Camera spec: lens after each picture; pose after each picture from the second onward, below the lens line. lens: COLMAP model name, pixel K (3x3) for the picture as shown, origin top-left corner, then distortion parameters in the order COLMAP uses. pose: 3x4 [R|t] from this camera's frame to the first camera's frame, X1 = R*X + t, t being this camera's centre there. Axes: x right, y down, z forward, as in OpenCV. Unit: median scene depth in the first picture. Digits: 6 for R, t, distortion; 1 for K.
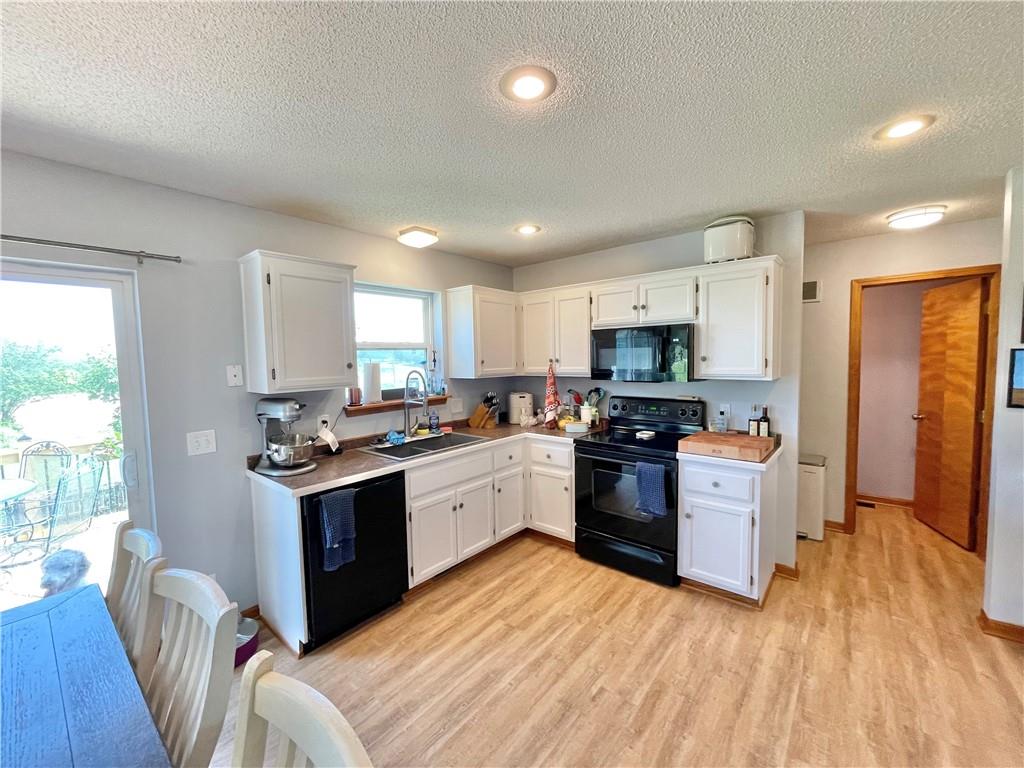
lens RADIAL K [[413.8, 0, 514.5], [0, 413.8, 383.9], [0, 0, 1]] dist [-0.002401, -0.000403]
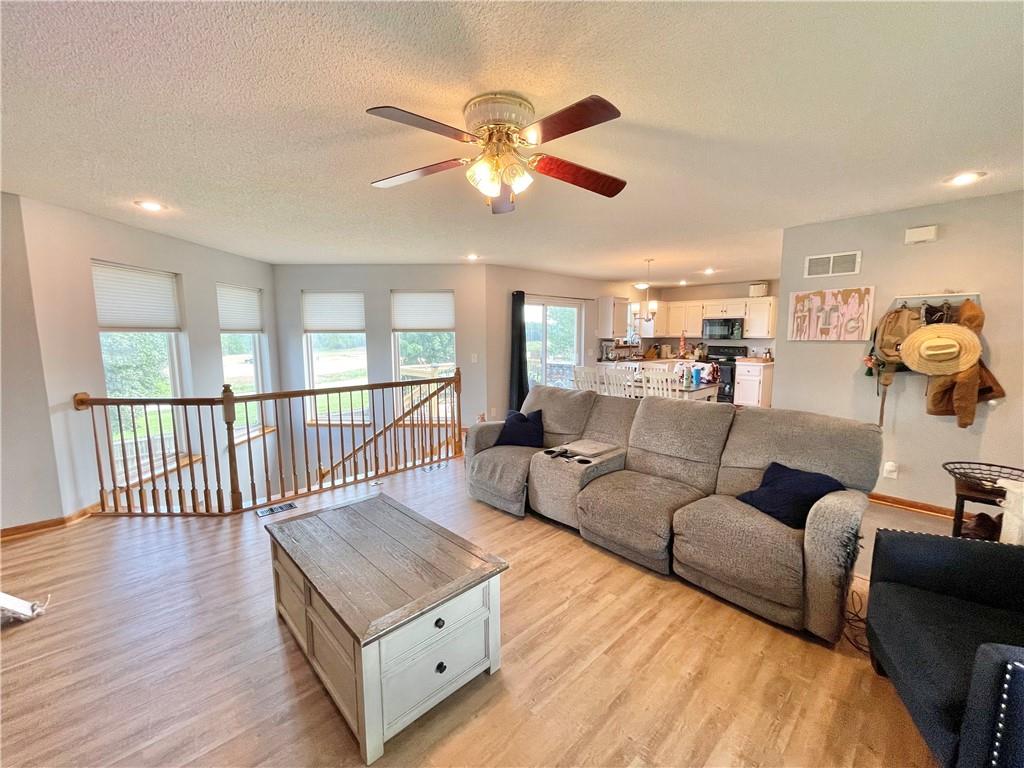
lens RADIAL K [[413.8, 0, 514.5], [0, 413.8, 383.9], [0, 0, 1]] dist [-0.002401, -0.000403]
pose [[0.994224, 0.029539, -0.103176, -0.767394], [-0.023435, 0.997931, 0.059873, 0.159093], [0.104731, -0.057109, 0.992860, -1.863894]]
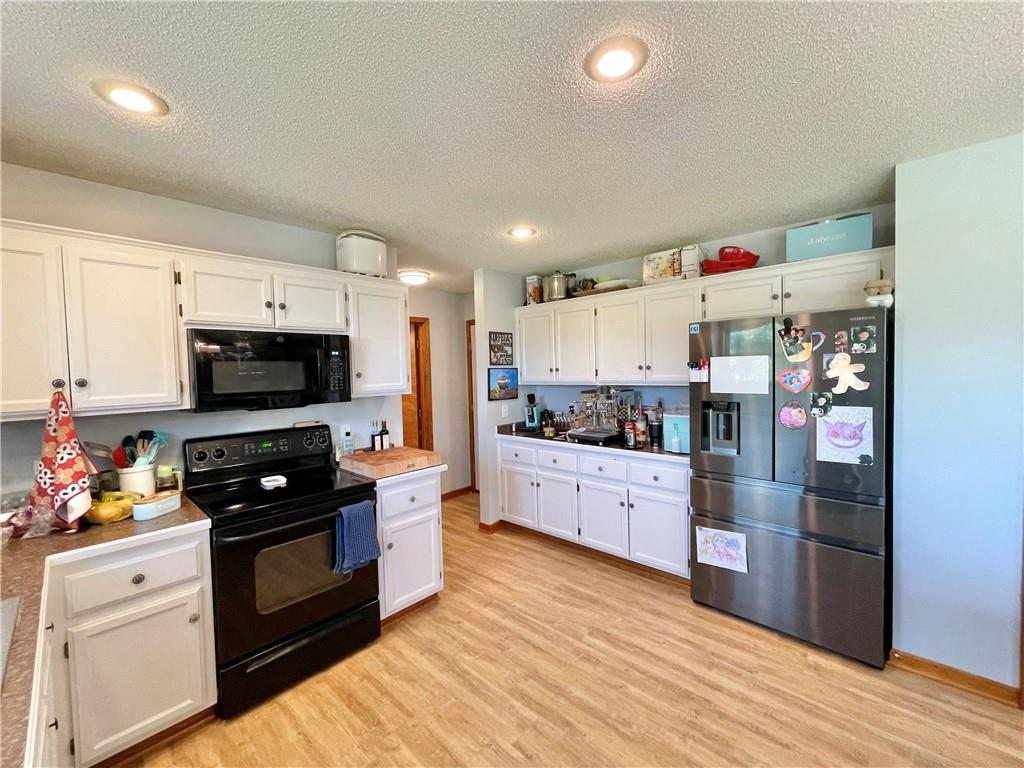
lens RADIAL K [[413.8, 0, 514.5], [0, 413.8, 383.9], [0, 0, 1]] dist [-0.002401, -0.000403]
pose [[0.045080, -0.017231, 0.998835, -0.410137], [0.088437, 0.995994, 0.013190, -0.021108], [-0.995061, 0.087739, 0.046423, 0.567202]]
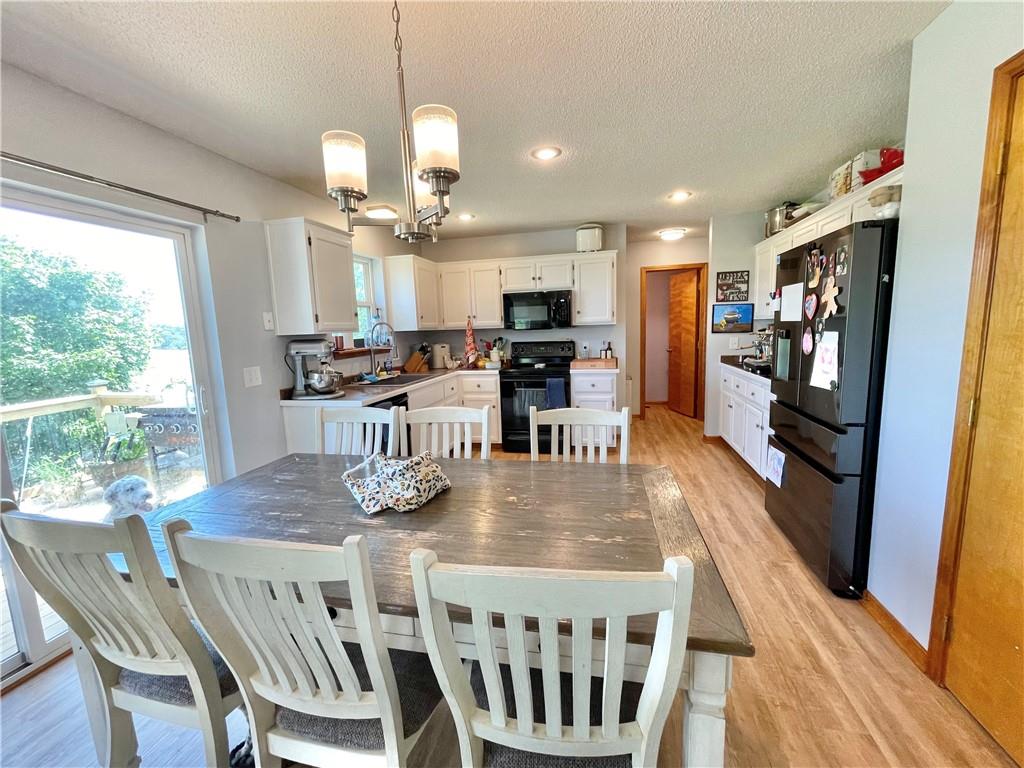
lens RADIAL K [[413.8, 0, 514.5], [0, 413.8, 383.9], [0, 0, 1]] dist [-0.002401, -0.000403]
pose [[0.889996, -0.072718, 0.450132, -0.468414], [0.047153, 0.996586, 0.067768, 0.088737], [-0.453524, -0.039088, 0.890387, -0.303292]]
